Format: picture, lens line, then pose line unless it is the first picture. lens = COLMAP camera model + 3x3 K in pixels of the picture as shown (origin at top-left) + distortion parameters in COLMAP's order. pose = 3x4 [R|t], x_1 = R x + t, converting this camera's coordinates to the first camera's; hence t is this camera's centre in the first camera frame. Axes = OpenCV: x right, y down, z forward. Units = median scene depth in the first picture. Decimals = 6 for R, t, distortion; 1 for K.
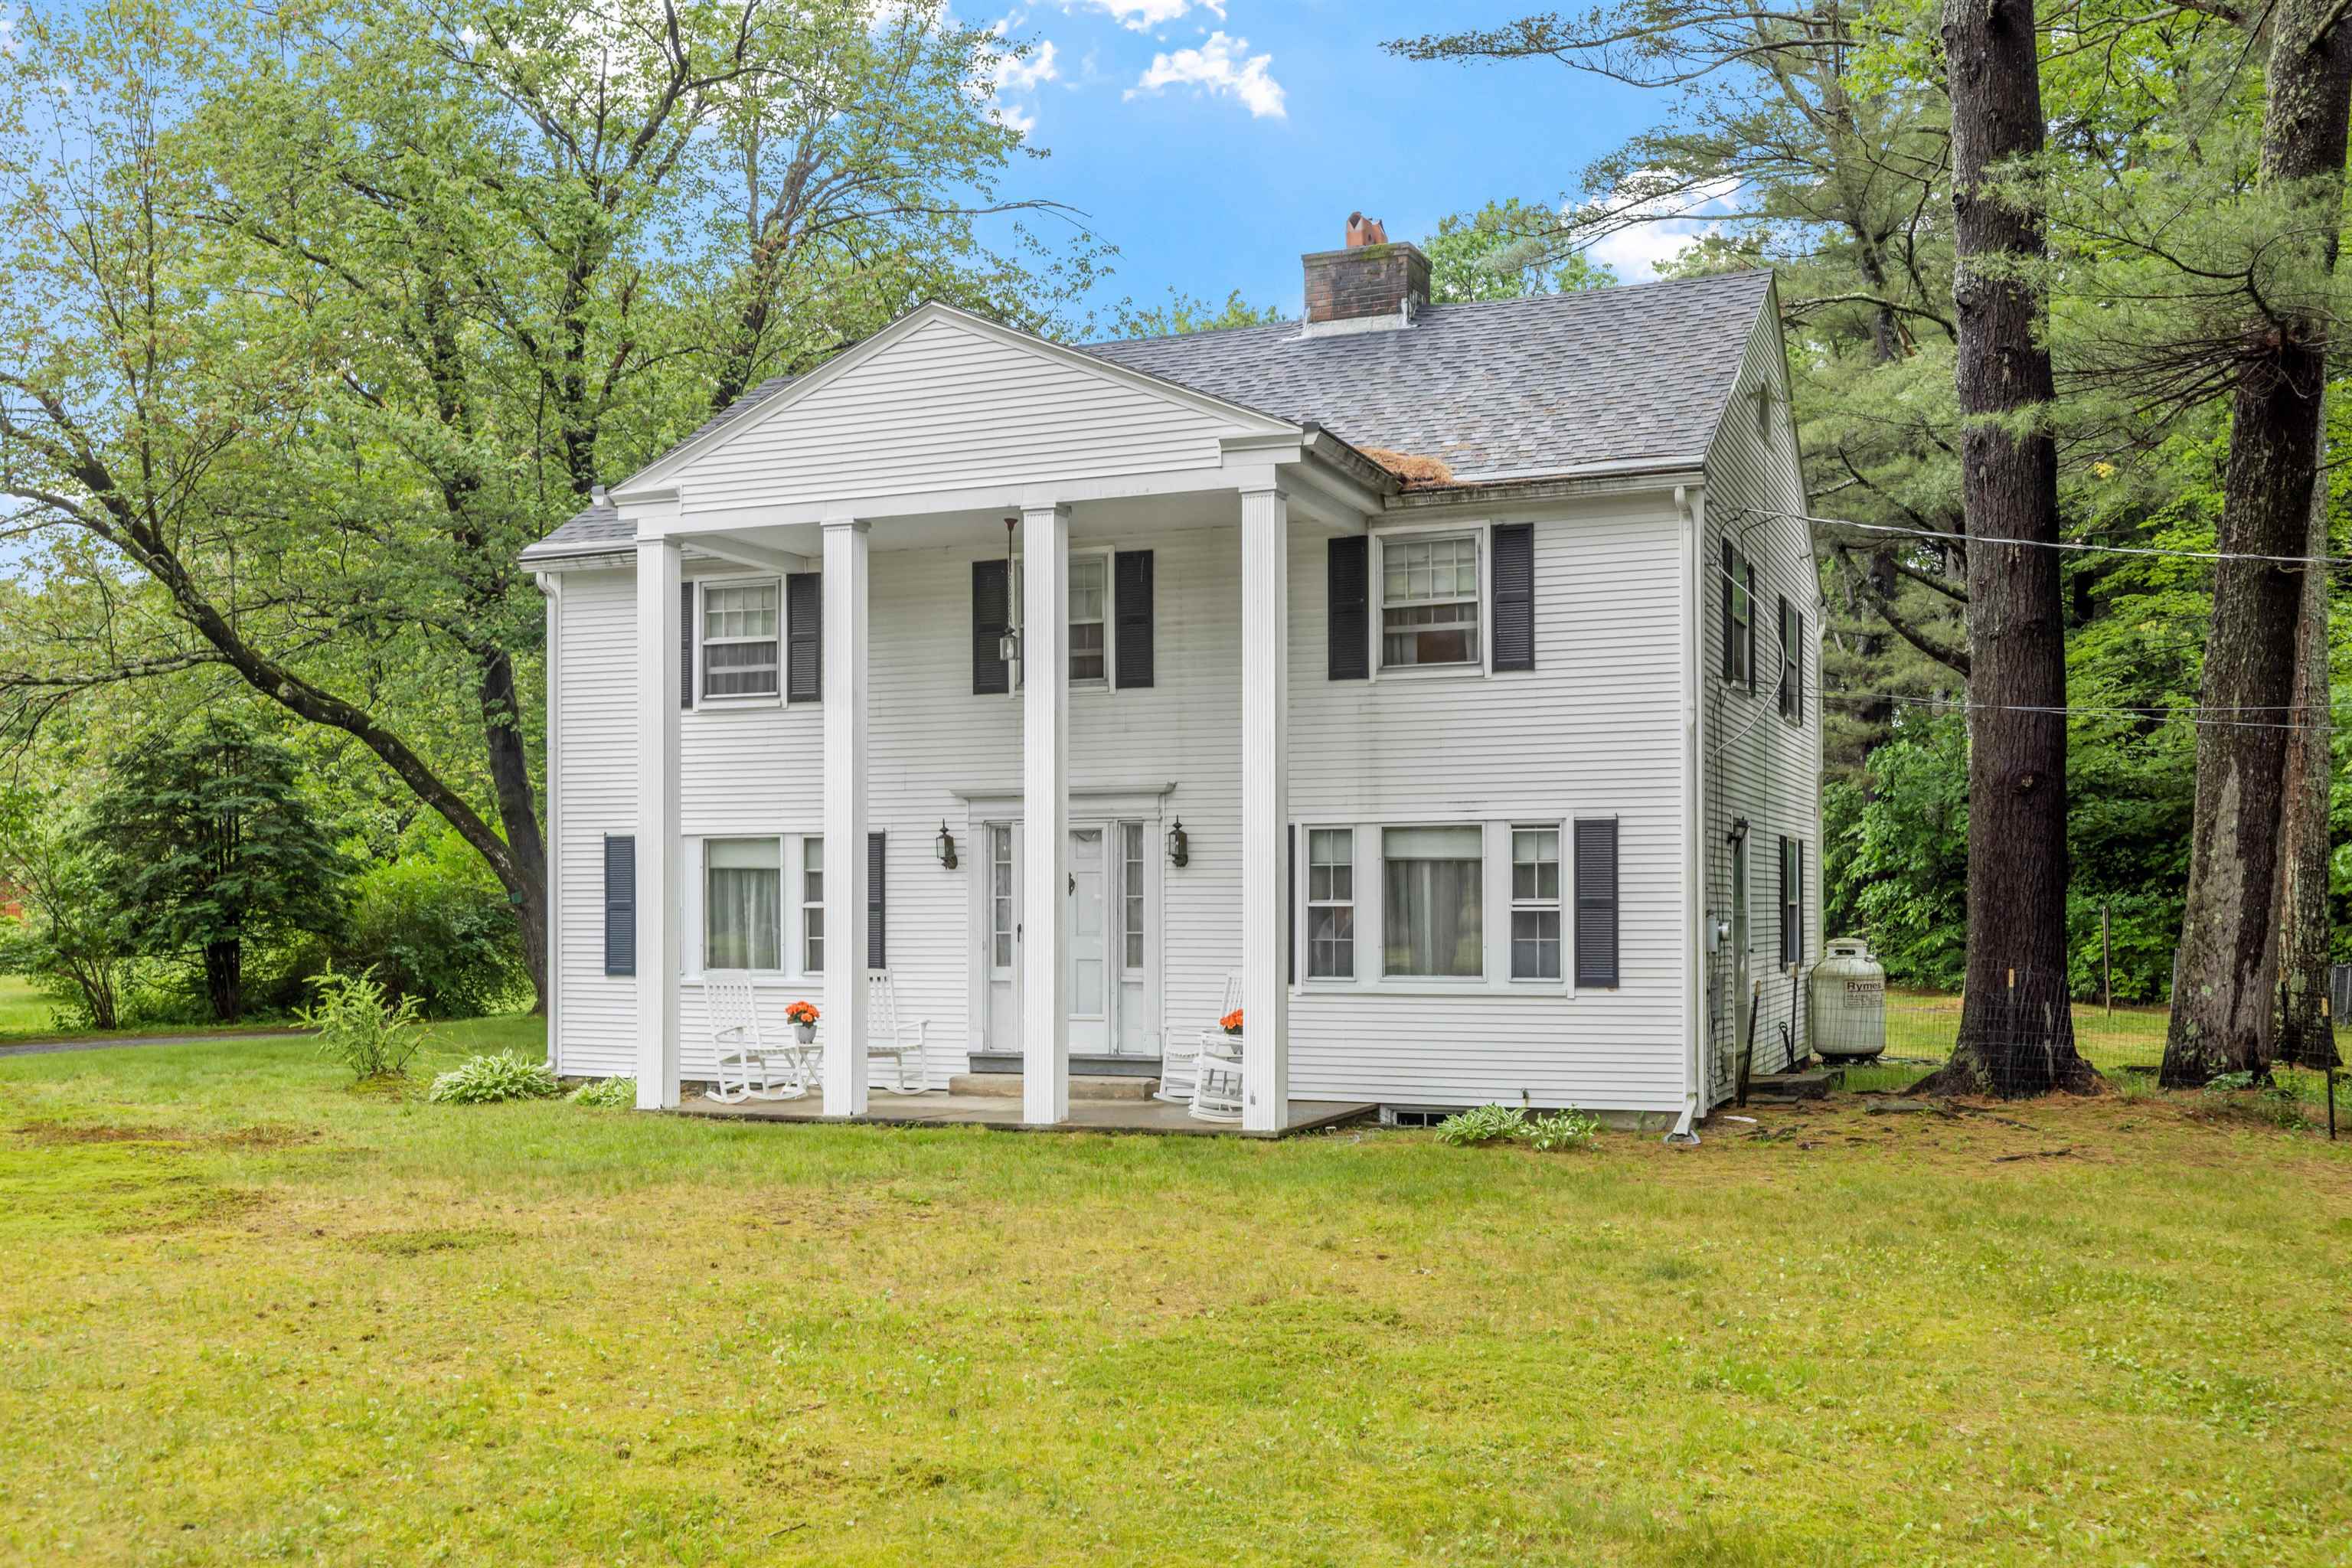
lens RADIAL K [[2283.0, 0, 1147.3], [0, 2283.0, 880.8], [0, 0, 1]] dist [-0.011171, 0.000000]
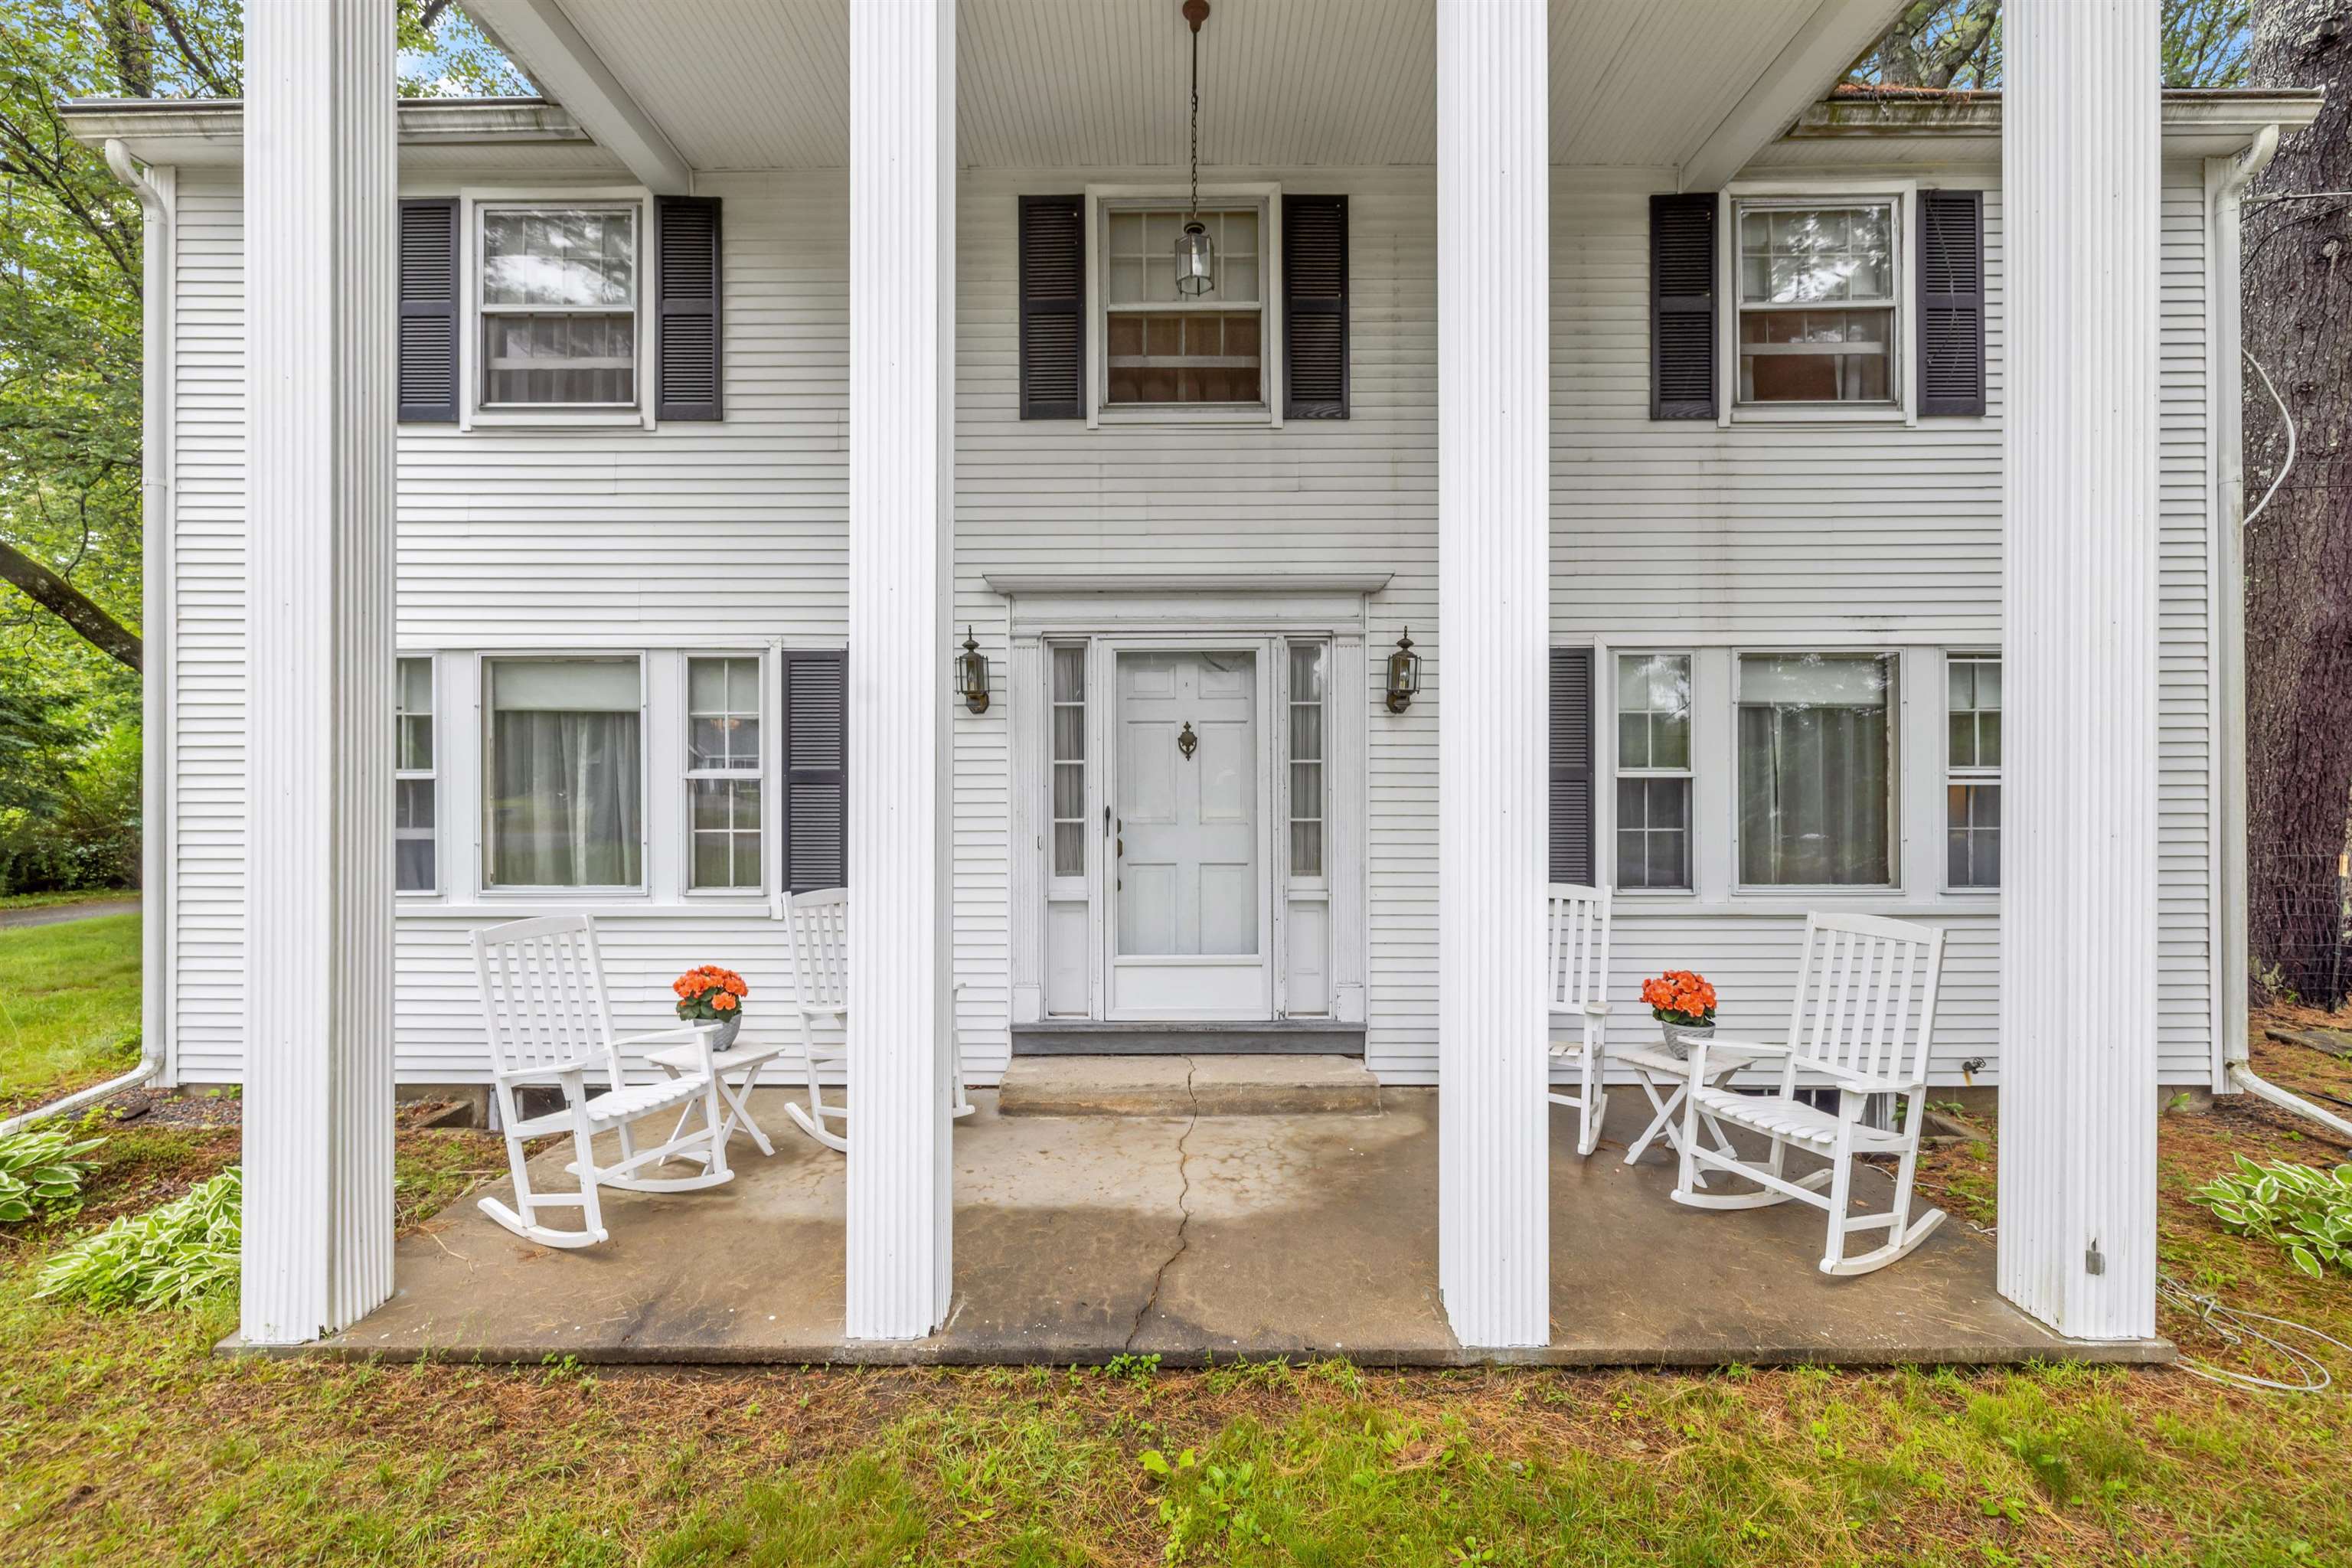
lens RADIAL K [[991.0, 0, 1171.3], [0, 991.0, 778.6], [0, 0, 1]] dist [-0.002413, 0.000004]
pose [[0.922251, 0.001366, 0.386588, -0.150393], [-0.004833, 0.999956, 0.007996, 0.010082], [-0.386561, -0.009243, 0.922218, 0.806882]]
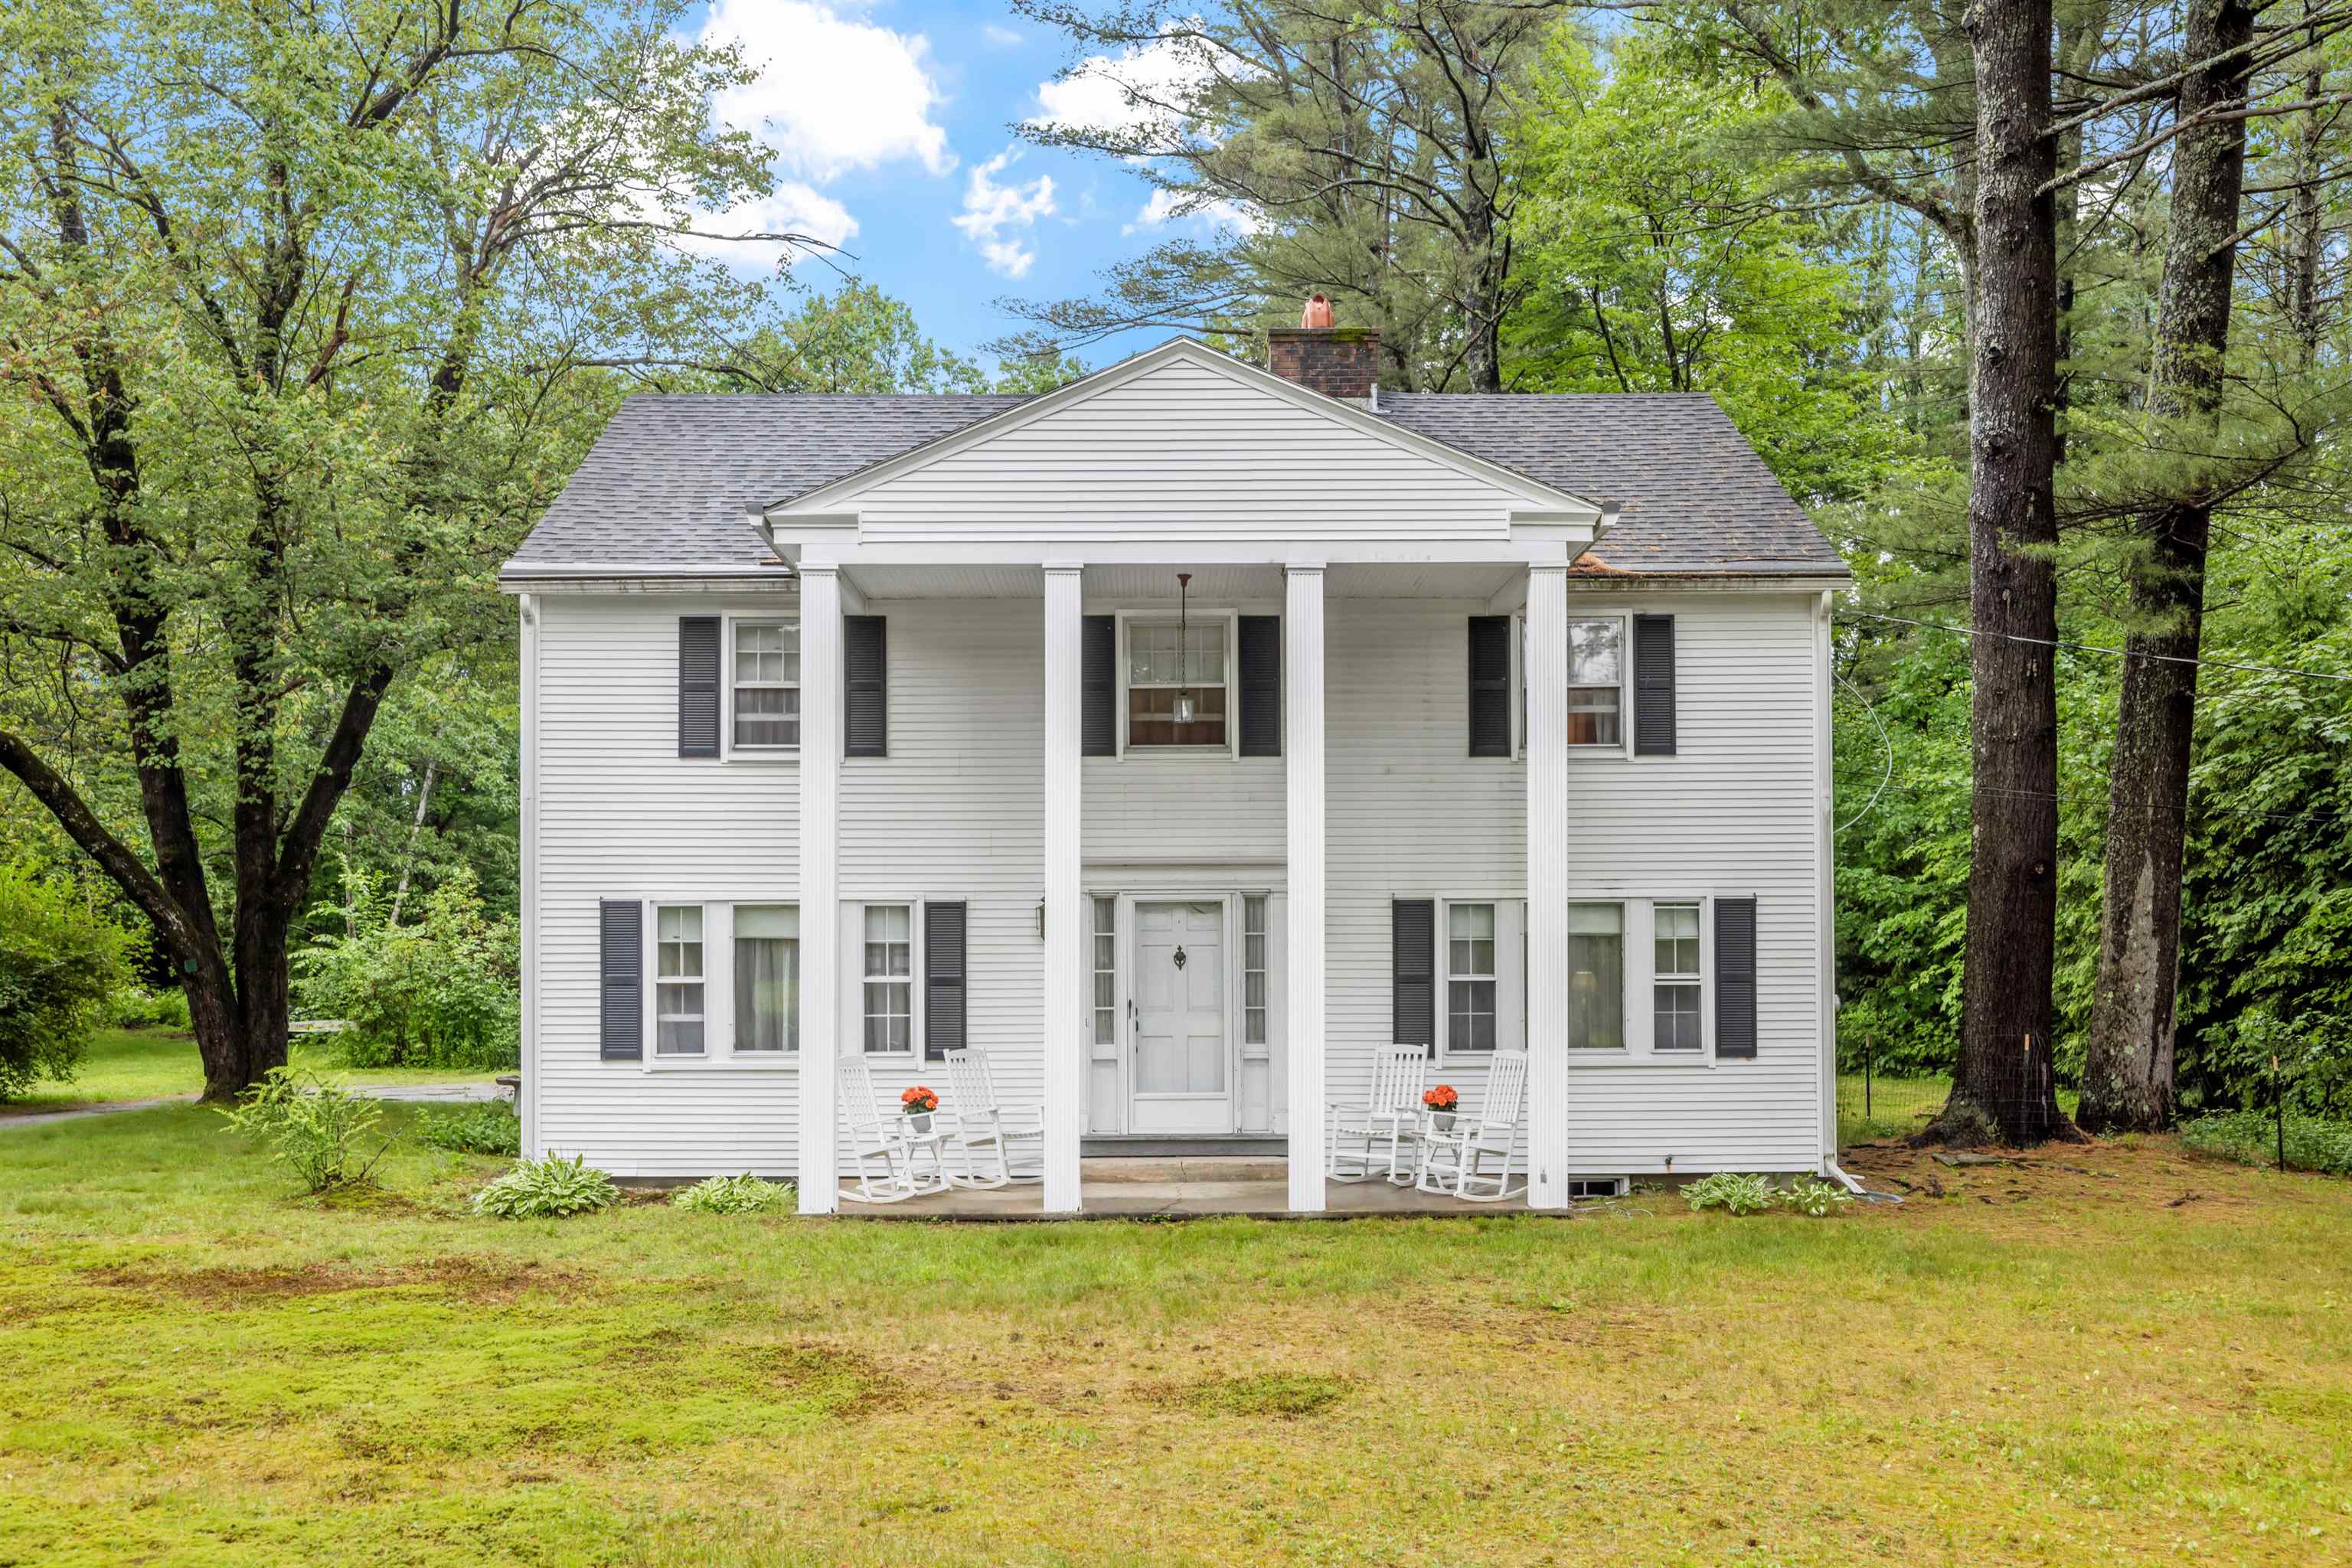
lens RADIAL K [[2211.4, 0, 1187.0], [0, 2211.4, 918.0], [0, 0, 1]] dist [-0.007685, 0.000000]
pose [[0.913779, 0.008556, 0.406122, -0.436197], [-0.003043, 0.999894, -0.014219, -0.002131], [-0.406201, 0.011757, 0.913708, 0.159655]]
